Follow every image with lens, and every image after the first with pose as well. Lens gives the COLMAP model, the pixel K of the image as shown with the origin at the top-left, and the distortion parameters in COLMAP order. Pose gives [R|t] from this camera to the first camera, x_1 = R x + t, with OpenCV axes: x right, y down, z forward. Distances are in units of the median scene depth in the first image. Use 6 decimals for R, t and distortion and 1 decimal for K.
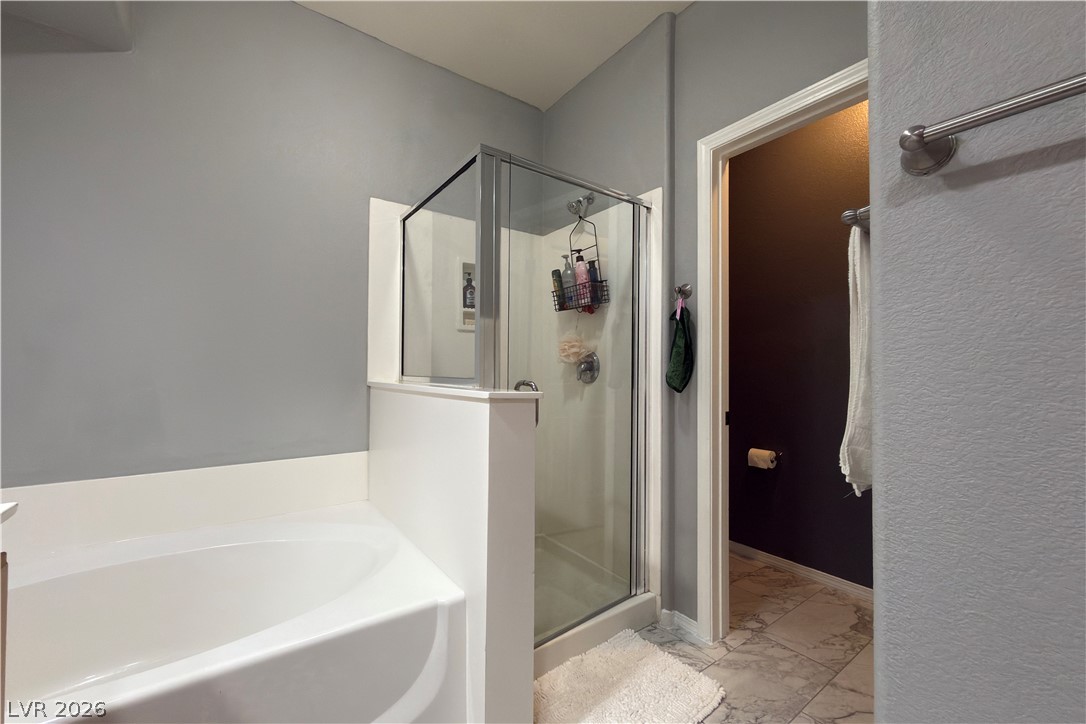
lens RADIAL K [[431.8, 0, 541.6], [0, 431.8, 361.9], [0, 0, 1]] dist [-0.001352, 0.000143]
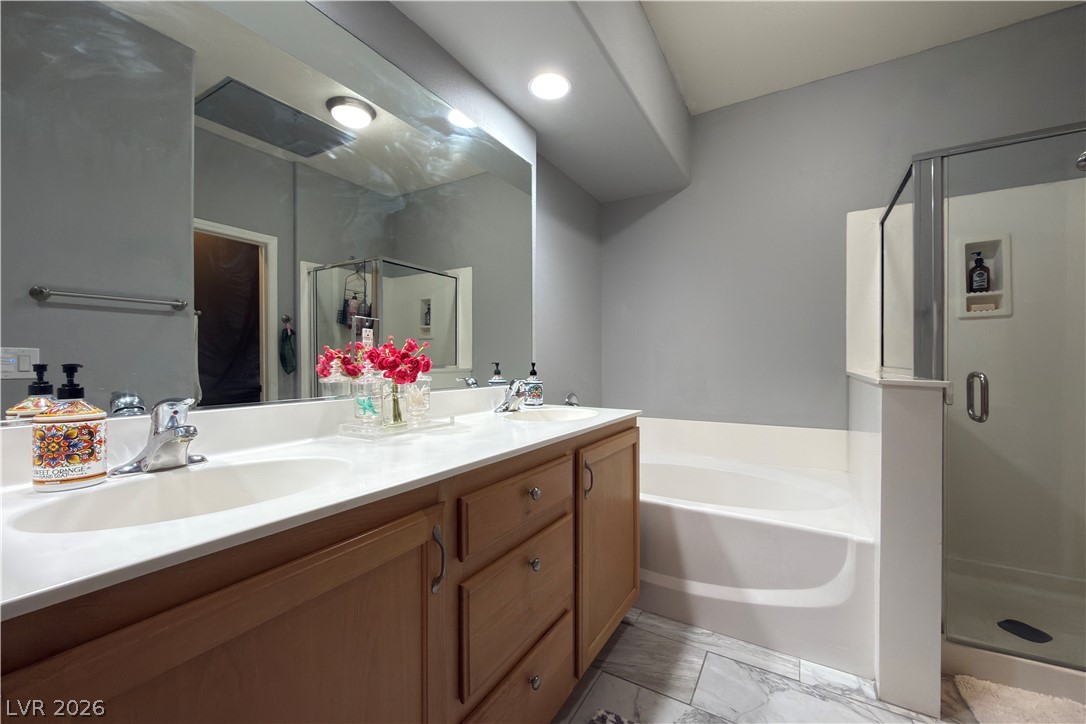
lens RADIAL K [[431.8, 0, 543.7], [0, 431.8, 360.4], [0, 0, 1]] dist [-0.001352, 0.000143]
pose [[0.386965, -0.009914, -0.922041, 0.350256], [0.023962, 0.999713, -0.000693, -0.004240], [0.921783, -0.021826, 0.387092, -0.206813]]
